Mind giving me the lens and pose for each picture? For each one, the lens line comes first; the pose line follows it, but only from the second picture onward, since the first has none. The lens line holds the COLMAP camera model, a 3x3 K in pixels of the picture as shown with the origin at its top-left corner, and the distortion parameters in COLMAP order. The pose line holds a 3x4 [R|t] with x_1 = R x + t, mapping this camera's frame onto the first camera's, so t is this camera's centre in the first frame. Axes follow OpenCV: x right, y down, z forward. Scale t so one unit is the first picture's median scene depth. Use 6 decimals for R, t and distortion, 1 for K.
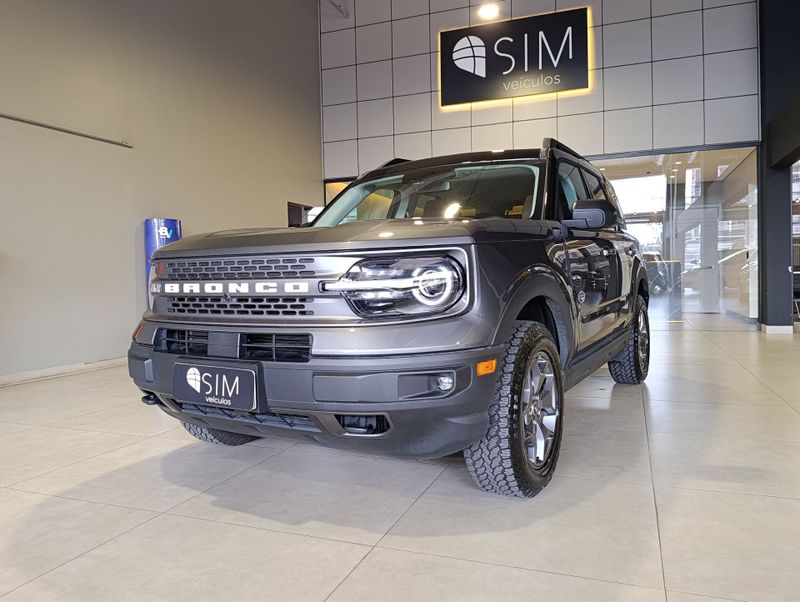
lens RADIAL K [[602.8, 0, 391.2], [0, 602.8, 286.5], [0, 0, 1]] dist [-0.003911, -0.004988]
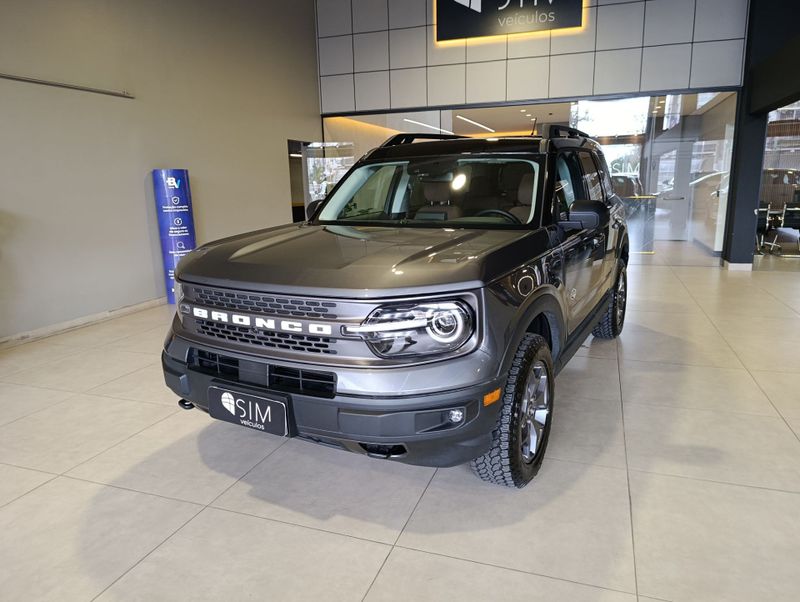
lens RADIAL K [[554.4, 0, 400.0], [0, 554.4, 301.0], [0, 0, 1]] dist [-0.003850, -0.003611]
pose [[0.999539, -0.007824, 0.029341, -0.039719], [0.002058, 0.981471, 0.191599, -0.225093], [-0.030297, -0.191451, 0.981035, 0.023820]]
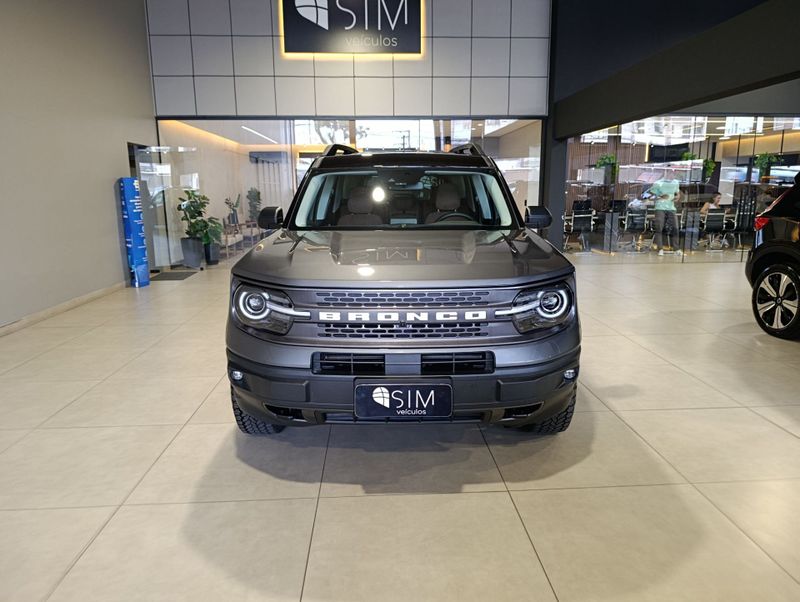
lens RADIAL K [[558.3, 0, 401.8], [0, 558.3, 295.5], [0, 0, 1]] dist [0.001498, -0.000454]
pose [[0.859756, -0.082986, 0.503917, -0.820621], [-0.000118, 0.986677, 0.162688, -0.215036], [-0.510705, -0.139932, 0.848292, 0.090218]]
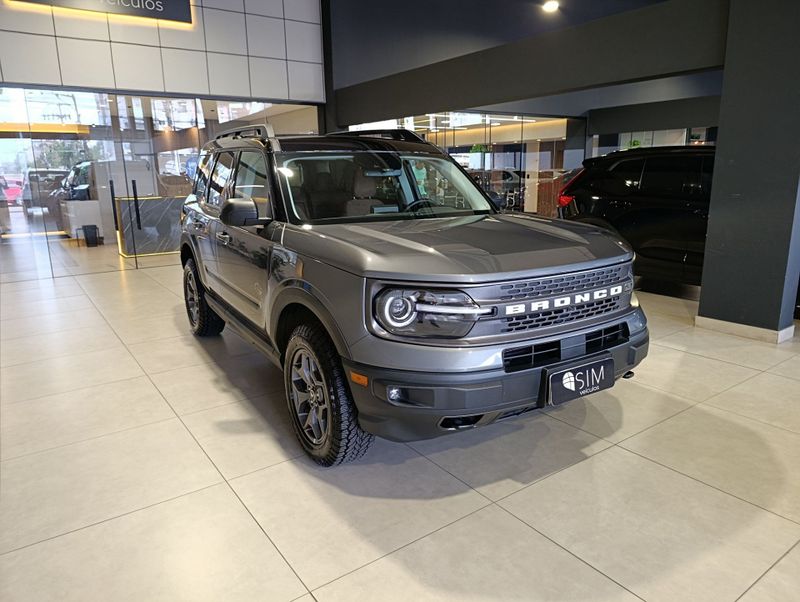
lens RADIAL K [[554.4, 0, 400.0], [0, 554.4, 301.0], [0, 0, 1]] dist [-0.003850, -0.003611]
pose [[0.454870, -0.189027, 0.870265, -1.385354], [0.021973, 0.979299, 0.201225, -0.224223], [-0.890287, -0.072409, 0.449607, 0.816795]]
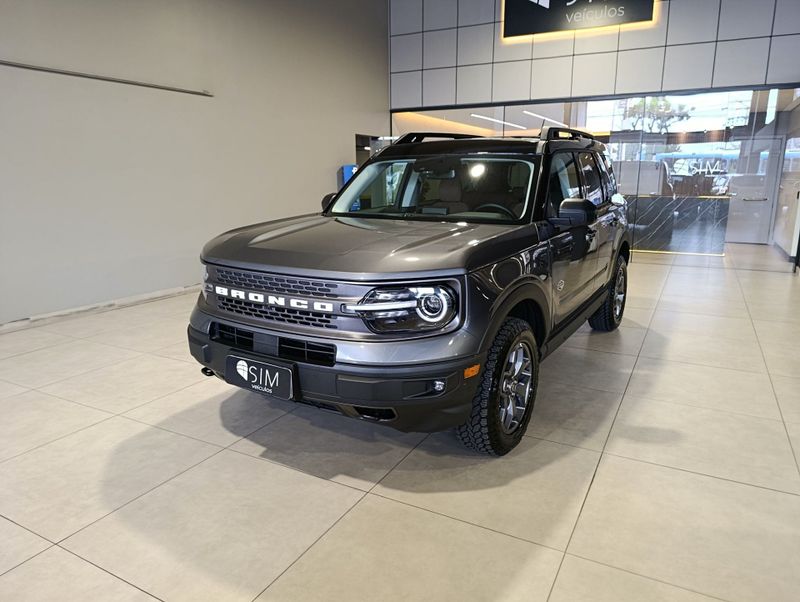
lens RADIAL K [[554.4, 0, 400.0], [0, 554.4, 301.0], [0, 0, 1]] dist [-0.003850, -0.003611]
pose [[0.999737, 0.020591, -0.010135, 0.012876], [-0.018111, 0.979075, 0.202693, -0.231457], [0.014097, -0.202456, 0.979190, -0.115788]]
